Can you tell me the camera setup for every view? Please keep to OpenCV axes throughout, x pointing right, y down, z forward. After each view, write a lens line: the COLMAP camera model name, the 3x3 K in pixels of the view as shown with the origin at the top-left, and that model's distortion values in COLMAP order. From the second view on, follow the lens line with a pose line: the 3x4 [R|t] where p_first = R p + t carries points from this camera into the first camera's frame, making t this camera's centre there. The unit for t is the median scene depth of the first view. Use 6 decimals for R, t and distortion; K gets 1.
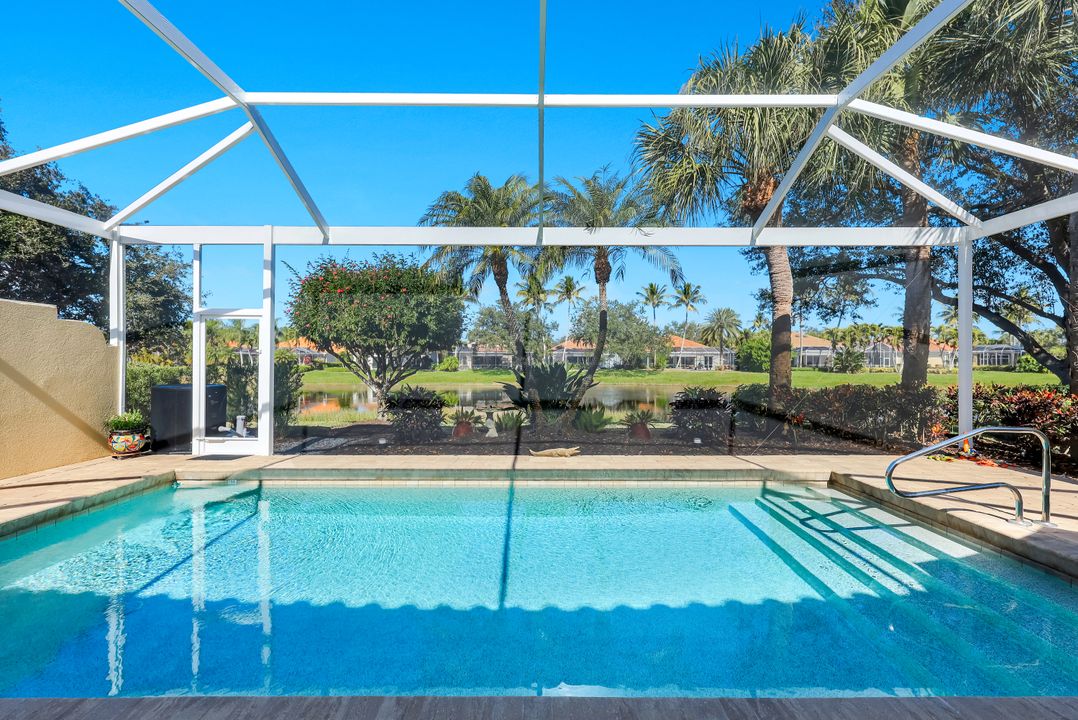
lens RADIAL K [[436.3, 0, 537.1], [0, 436.3, 359.3], [0, 0, 1]] dist [0.000580, -0.000110]
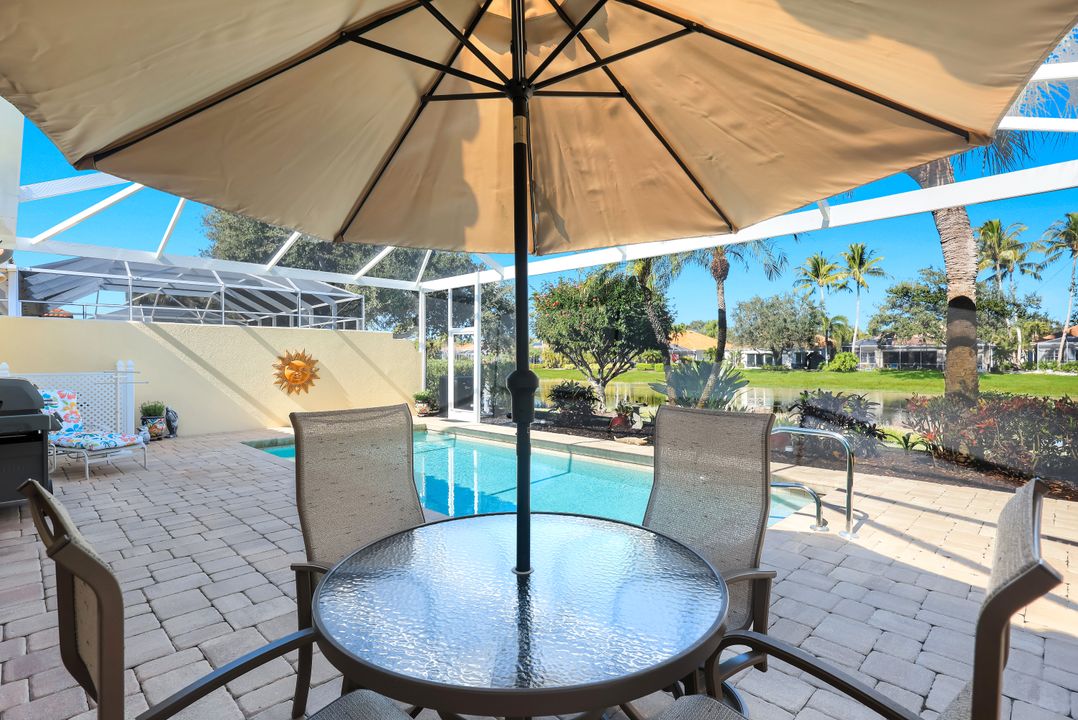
lens RADIAL K [[527.1, 0, 546.0], [0, 527.1, 360.9], [0, 0, 1]] dist [0.003025, -0.000155]
pose [[0.714623, -0.000393, -0.699510, 0.623986], [0.006222, 0.999964, 0.005795, -0.004073], [0.699482, -0.008494, 0.714600, -0.107203]]
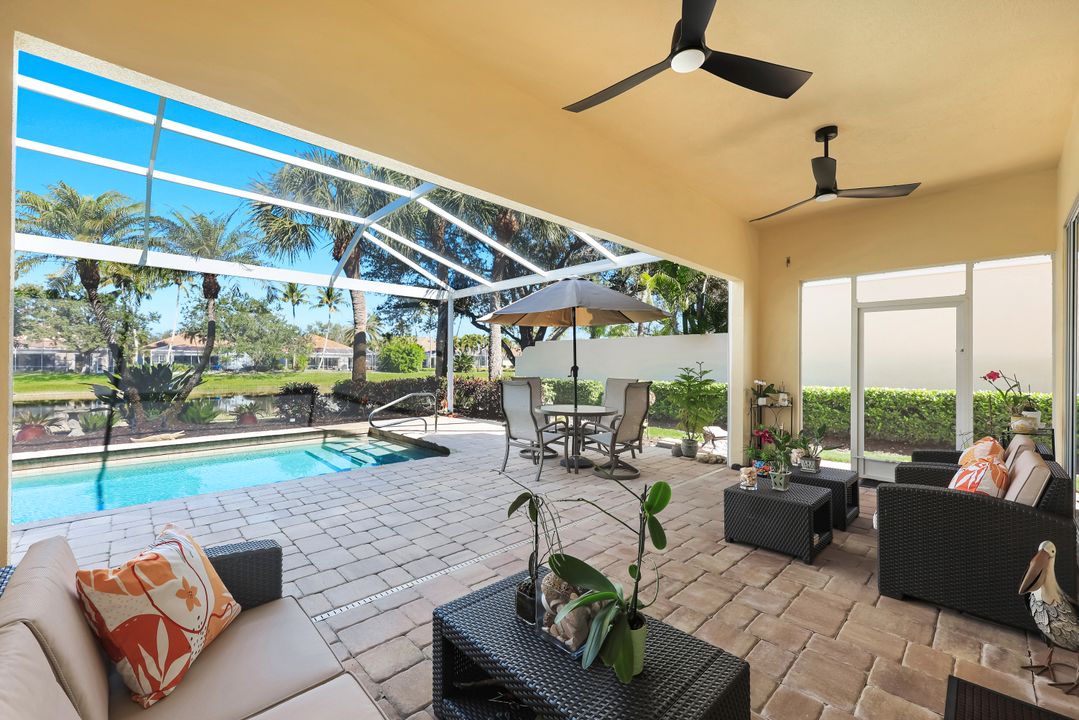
lens RADIAL K [[436.7, 0, 535.4], [0, 436.7, 359.9], [0, 0, 1]] dist [0.000580, -0.000110]
pose [[0.725258, 0.008375, 0.688427, -0.027553], [-0.007776, 0.999962, -0.003972, -0.005587], [-0.688434, -0.002473, 0.725295, -0.443189]]
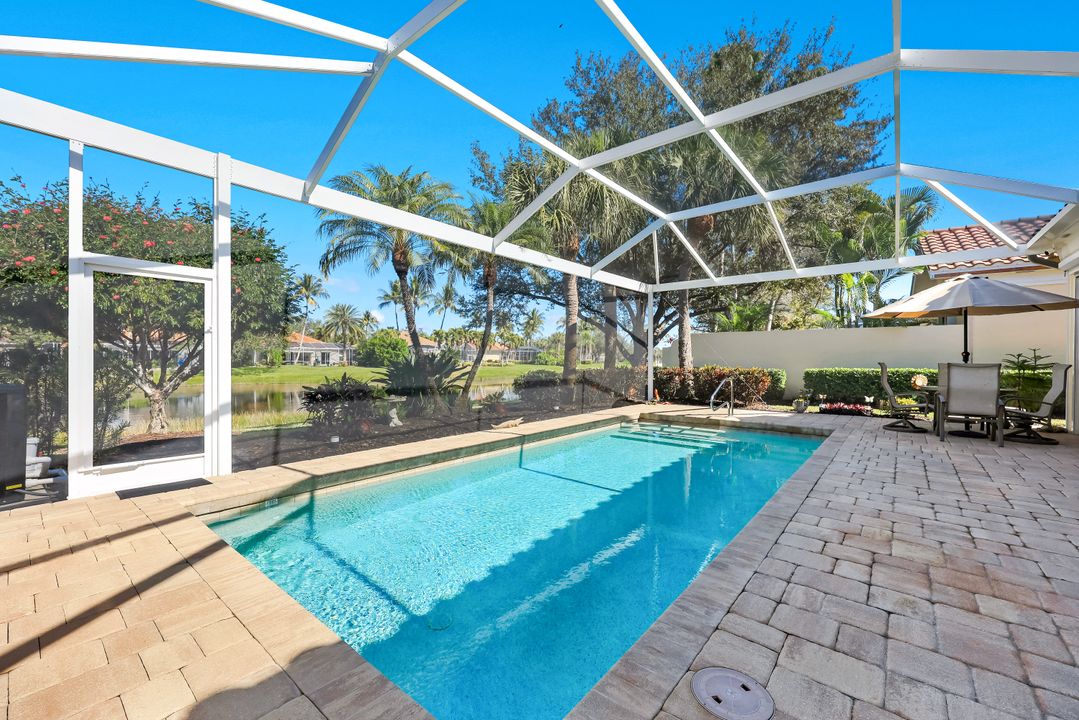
lens RADIAL K [[436.7, 0, 544.6], [0, 436.7, 361.6], [0, 0, 1]] dist [0.000580, -0.000110]
pose [[0.627352, -0.003455, 0.778728, -0.629647], [-0.006542, 0.999931, 0.009706, 0.016194], [-0.778708, -0.011183, 0.627287, 0.102297]]
